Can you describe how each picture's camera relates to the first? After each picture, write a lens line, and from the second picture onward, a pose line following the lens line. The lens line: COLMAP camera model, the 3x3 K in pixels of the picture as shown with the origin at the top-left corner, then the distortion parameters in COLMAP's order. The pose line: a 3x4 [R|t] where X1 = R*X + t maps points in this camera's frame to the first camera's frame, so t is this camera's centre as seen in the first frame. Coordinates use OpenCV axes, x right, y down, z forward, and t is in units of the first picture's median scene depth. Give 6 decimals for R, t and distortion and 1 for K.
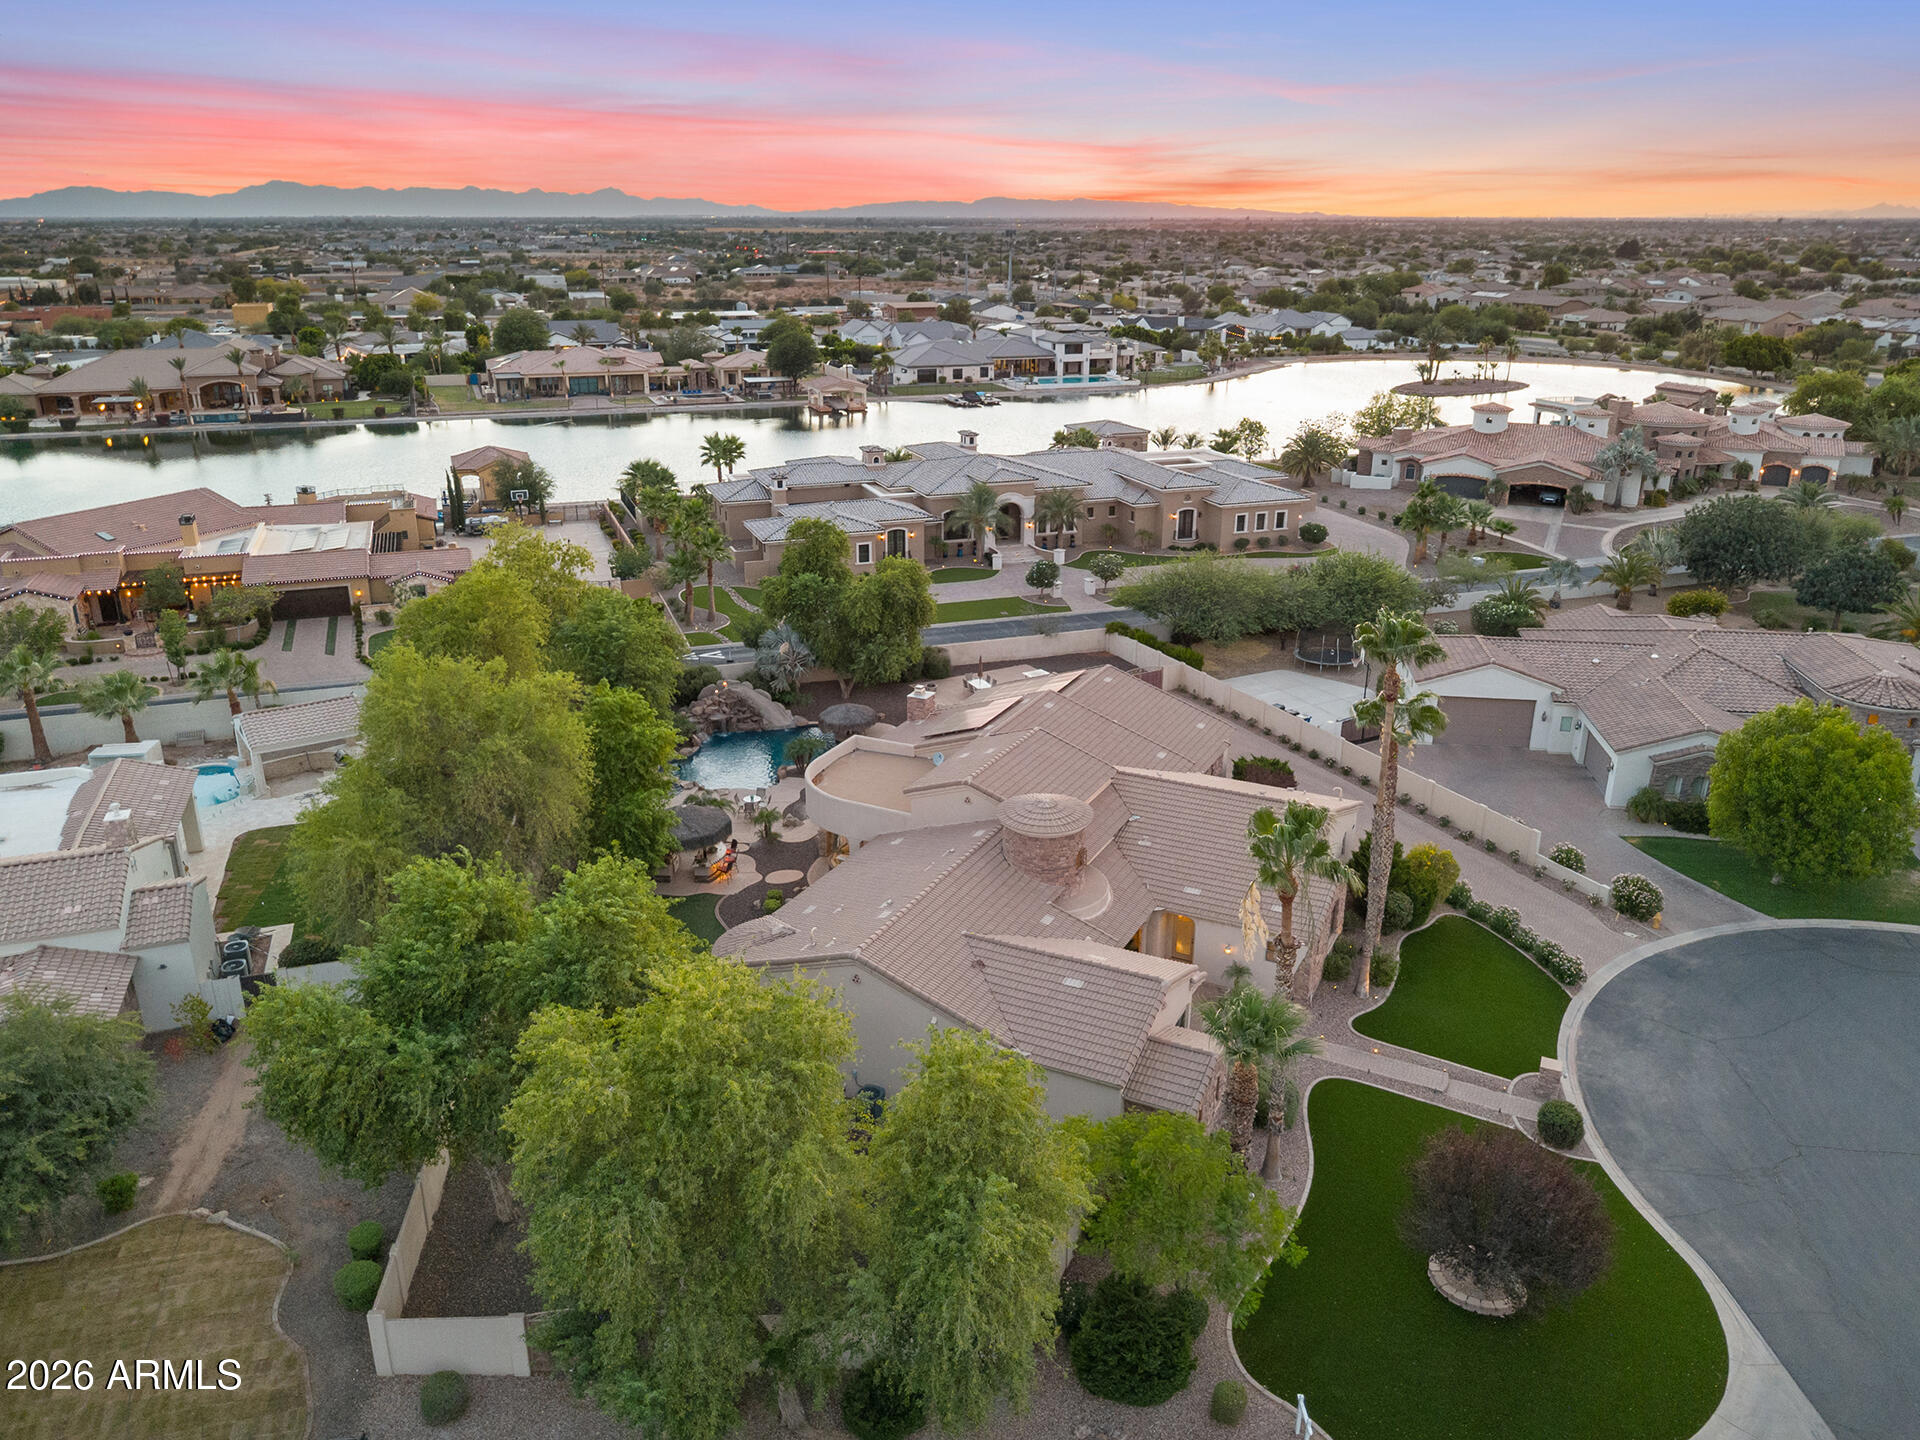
lens RADIAL K [[1411.4, 0, 957.2], [0, 1411.4, 733.7], [0, 0, 1]] dist [0.001632, 0.002760]
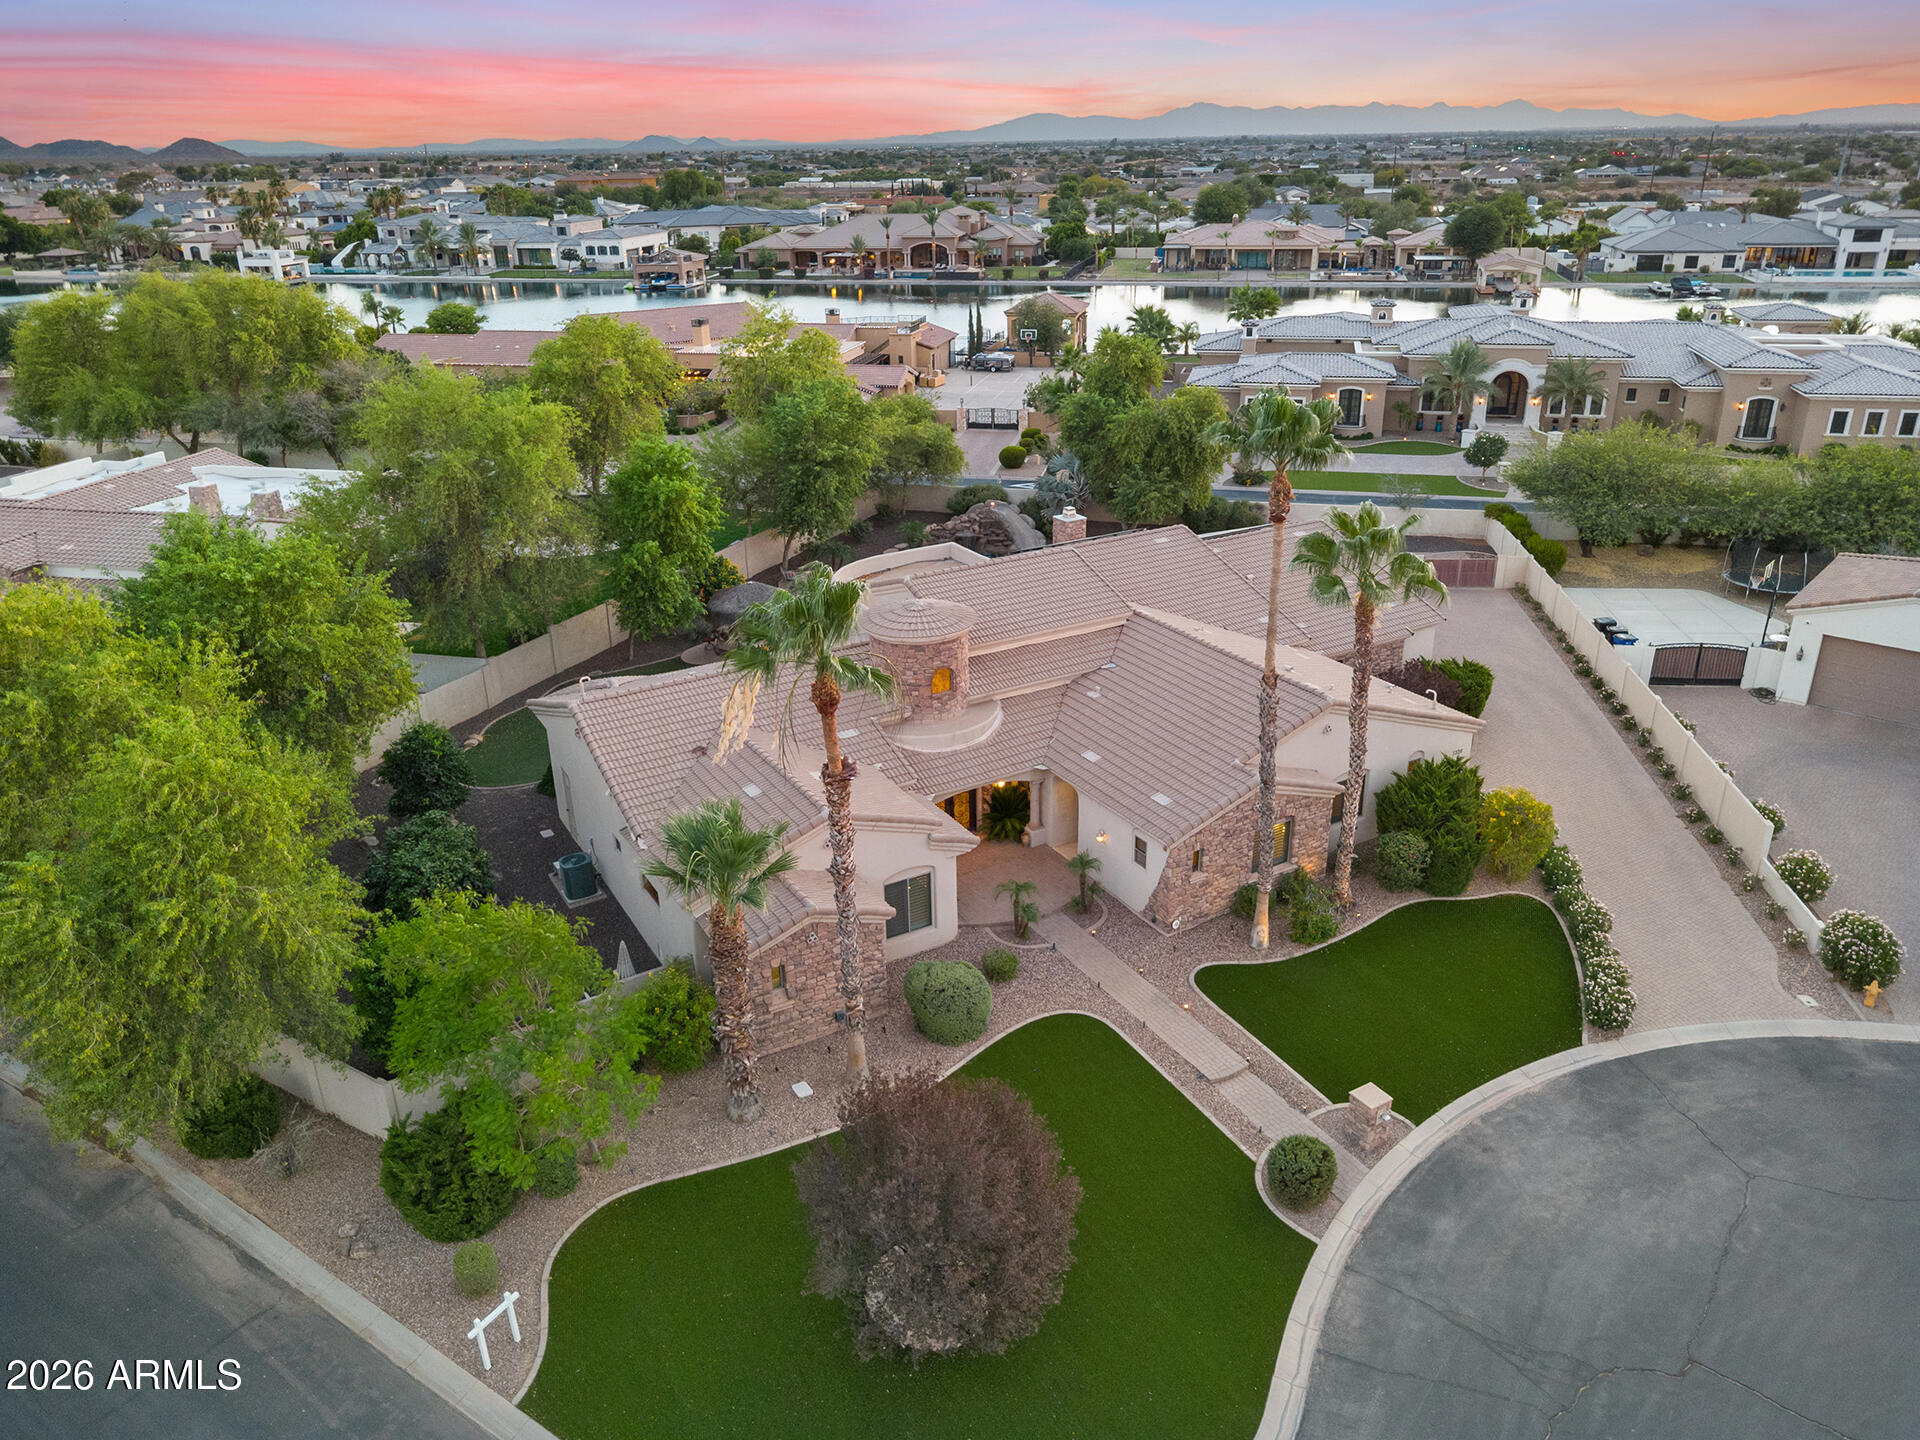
lens RADIAL K [[1387.3, 0, 951.0], [0, 1387.3, 716.1], [0, 0, 1]] dist [0.003224, 0.002471]
pose [[0.832669, 0.199522, -0.516579, 0.221837], [-0.175266, 0.979836, 0.095939, 0.013389], [0.525304, 0.010654, 0.850848, 0.137906]]
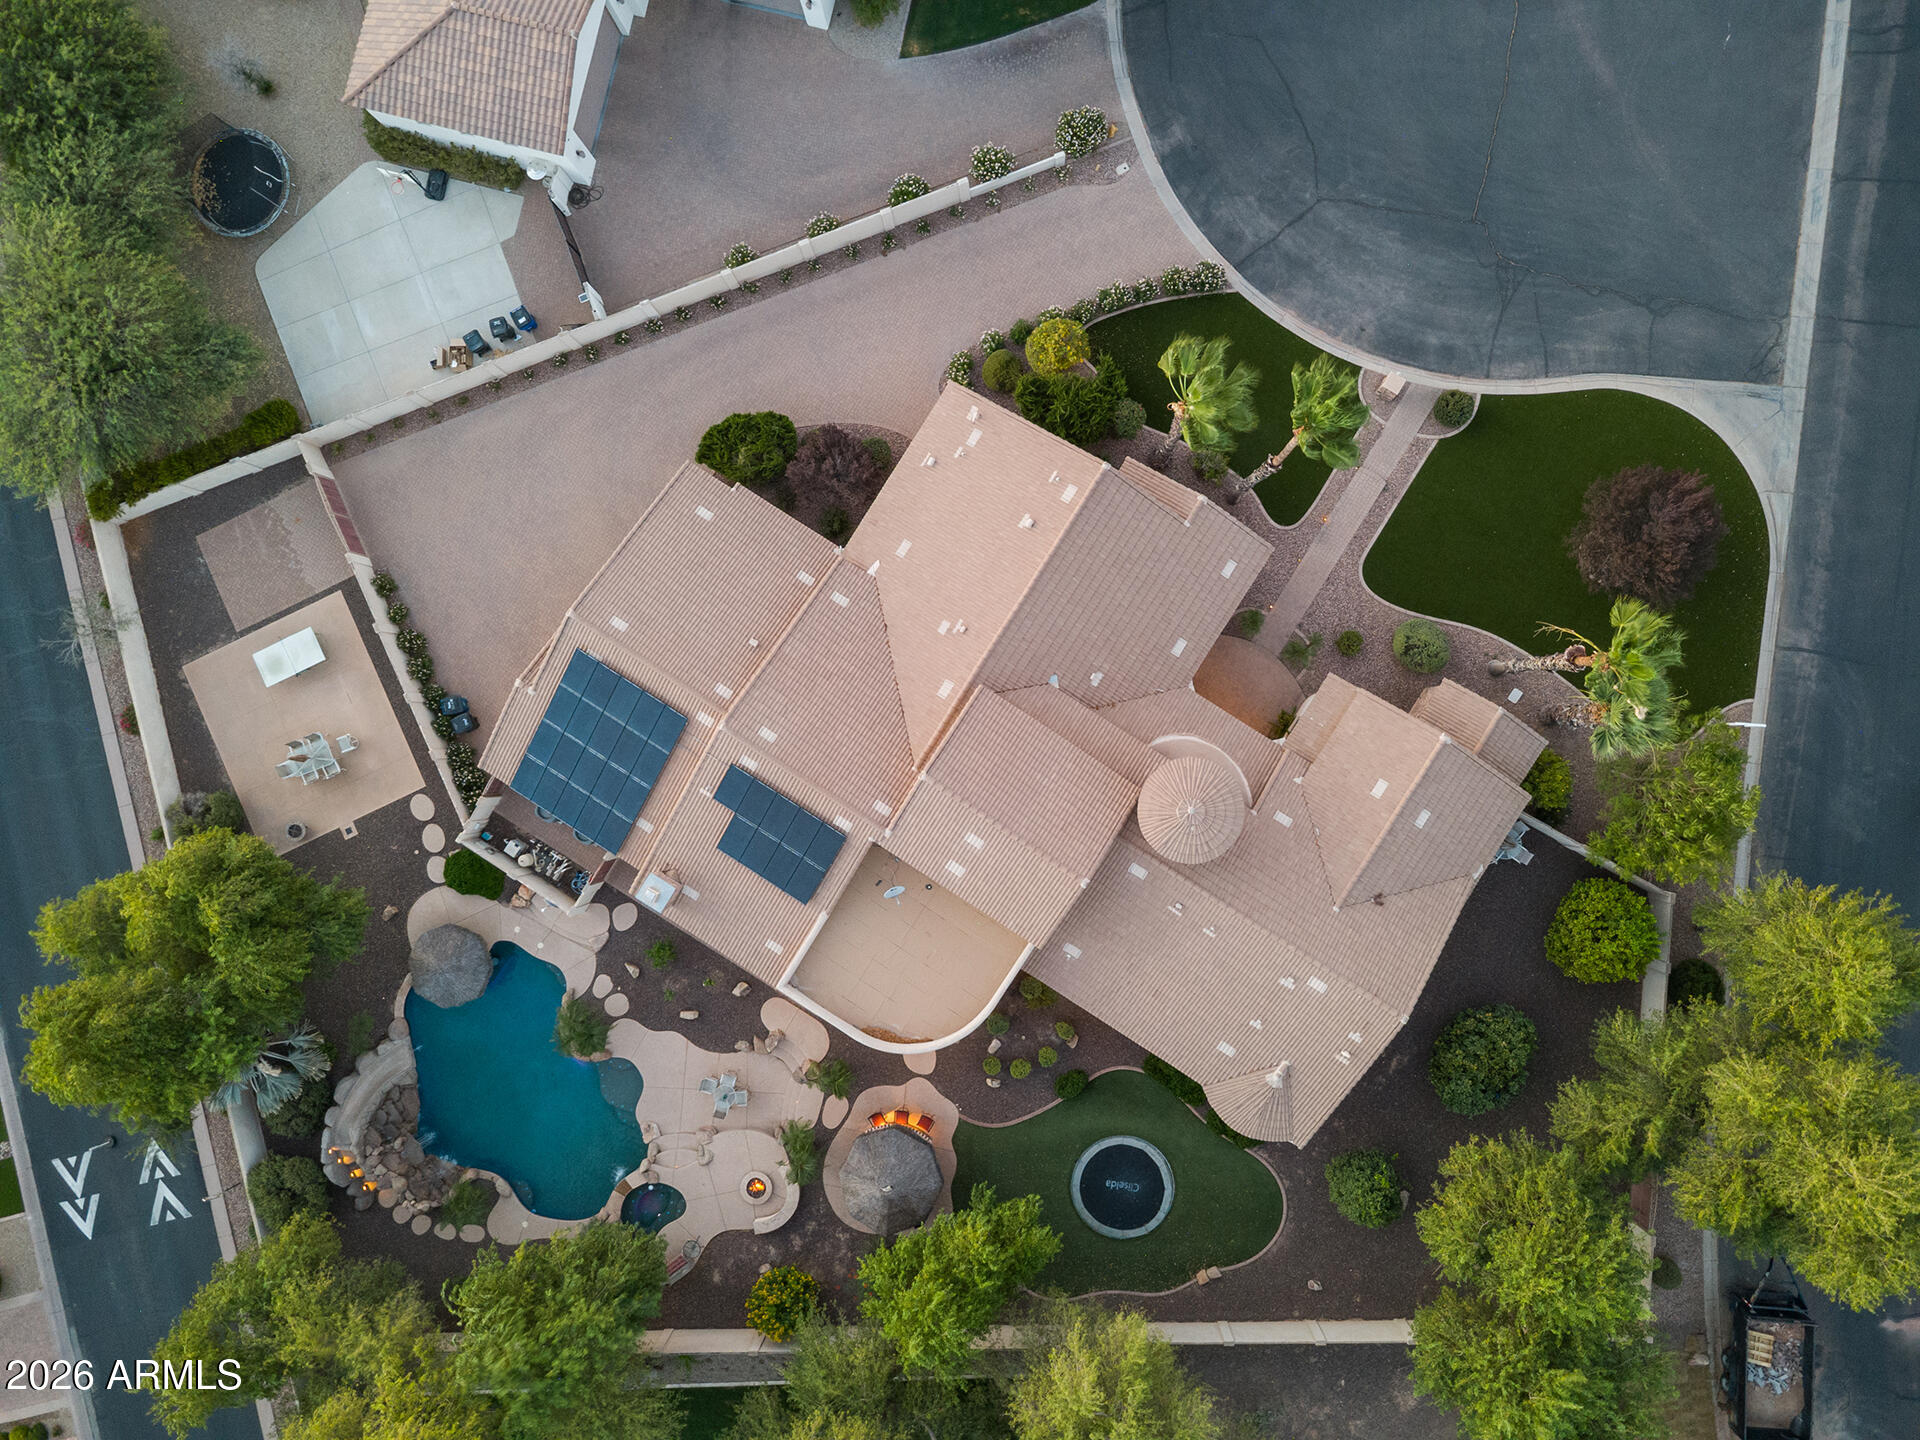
lens RADIAL K [[1380.9, 0, 960.0], [0, 1380.9, 720.0], [0, 0, 1]] dist [0.002564, 0.000409]
pose [[0.098202, -0.995166, 0.000690, 0.045965], [0.393246, 0.039442, 0.918587, -0.365068], [-0.914174, -0.089936, 0.395219, 0.341084]]
